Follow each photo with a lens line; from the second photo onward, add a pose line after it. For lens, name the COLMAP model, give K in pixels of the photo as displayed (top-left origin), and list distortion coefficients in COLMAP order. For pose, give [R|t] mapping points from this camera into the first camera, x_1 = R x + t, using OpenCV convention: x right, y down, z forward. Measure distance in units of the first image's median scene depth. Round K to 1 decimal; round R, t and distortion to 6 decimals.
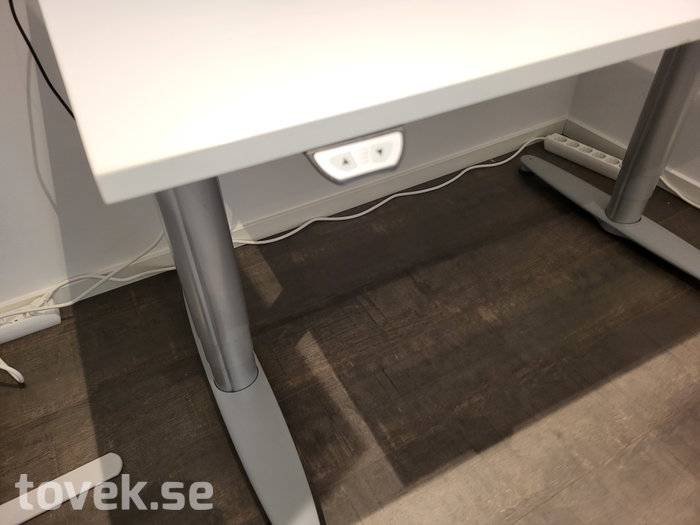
lens RADIAL K [[534.4, 0, 350.8], [0, 534.4, 259.9], [0, 0, 1]] dist [0.026141, -0.001647]
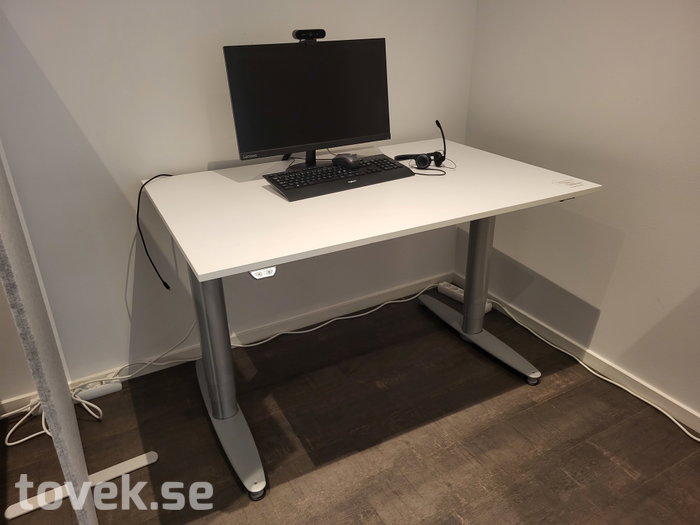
lens RADIAL K [[534.4, 0, 350.8], [0, 534.4, 259.9], [0, 0, 1]] dist [0.026141, -0.001647]
pose [[0.999997, -0.000034, -0.002528, 0.192909], [-0.000701, 0.956939, -0.290287, 0.243803], [0.002429, 0.290288, 0.956936, -0.789979]]
